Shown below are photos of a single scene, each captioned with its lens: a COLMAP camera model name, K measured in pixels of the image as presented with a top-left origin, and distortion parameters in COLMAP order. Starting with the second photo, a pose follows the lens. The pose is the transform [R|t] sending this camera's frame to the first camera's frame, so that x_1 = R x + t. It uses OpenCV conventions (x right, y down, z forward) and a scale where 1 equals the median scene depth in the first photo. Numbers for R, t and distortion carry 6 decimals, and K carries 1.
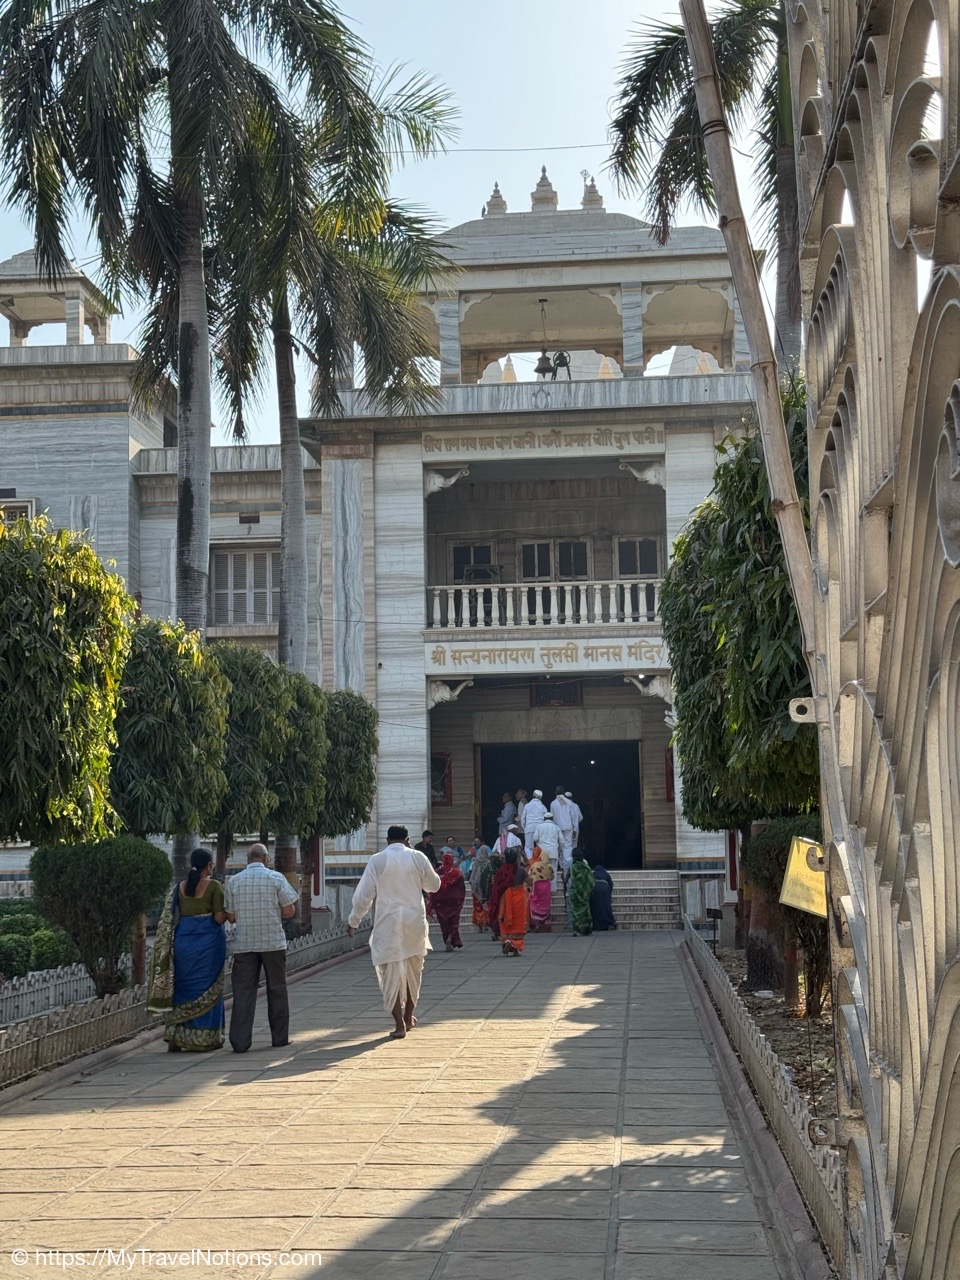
lens RADIAL K [[1788.2, 0, 474.5], [0, 1788.2, 639.4], [0, 0, 1]] dist [0.178327, 0.000000]
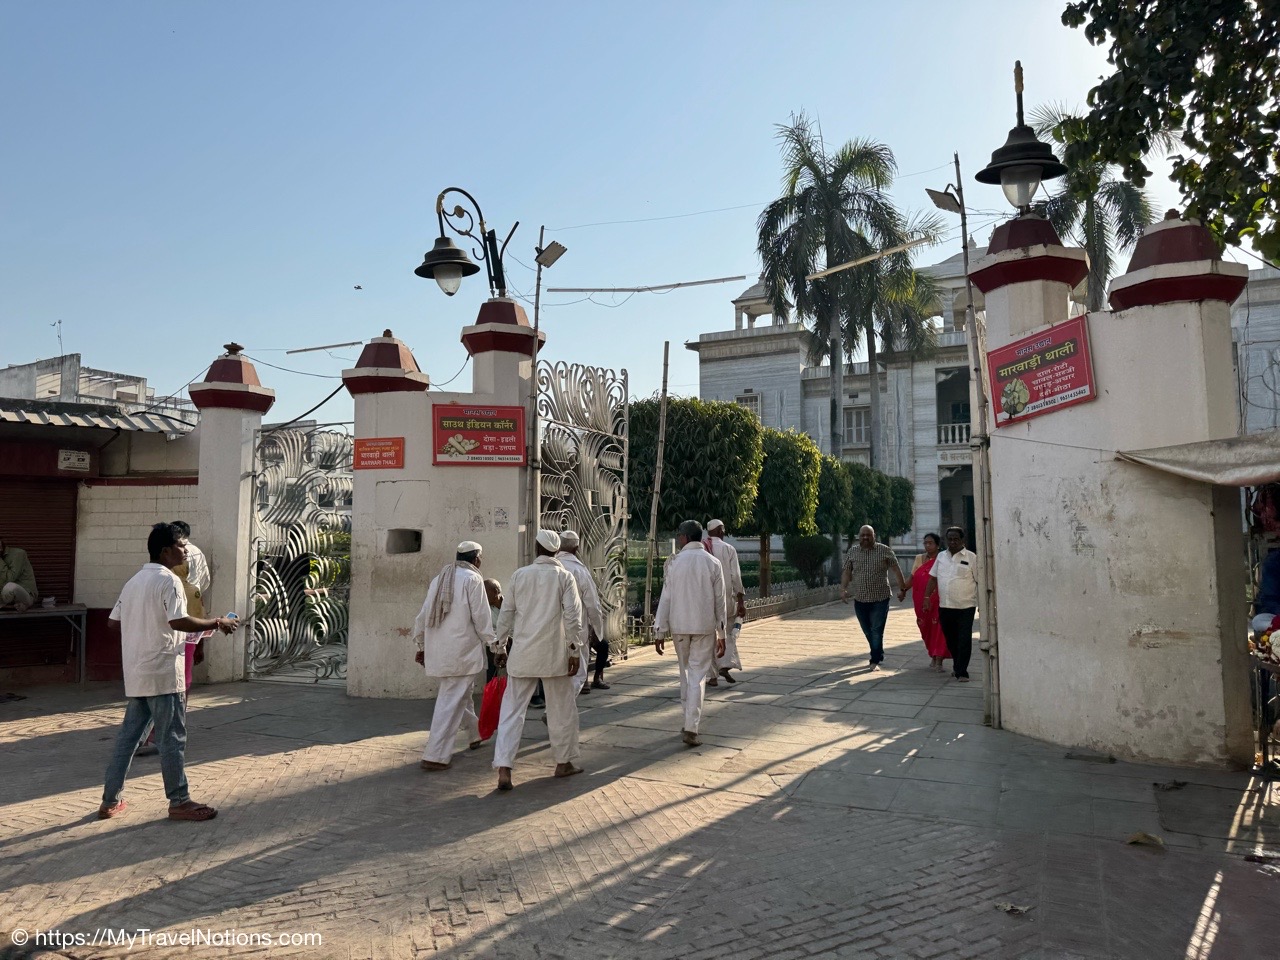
lens RADIAL K [[894.1, 0, 631.9], [0, 894.1, 483.1], [0, 0, 1]] dist [0.066051, 0.000328]
pose [[0.934745, -0.013262, -0.355071, 0.014259], [0.030284, 0.998641, 0.042425, -0.016677], [0.354025, -0.050410, 0.933876, -0.173132]]
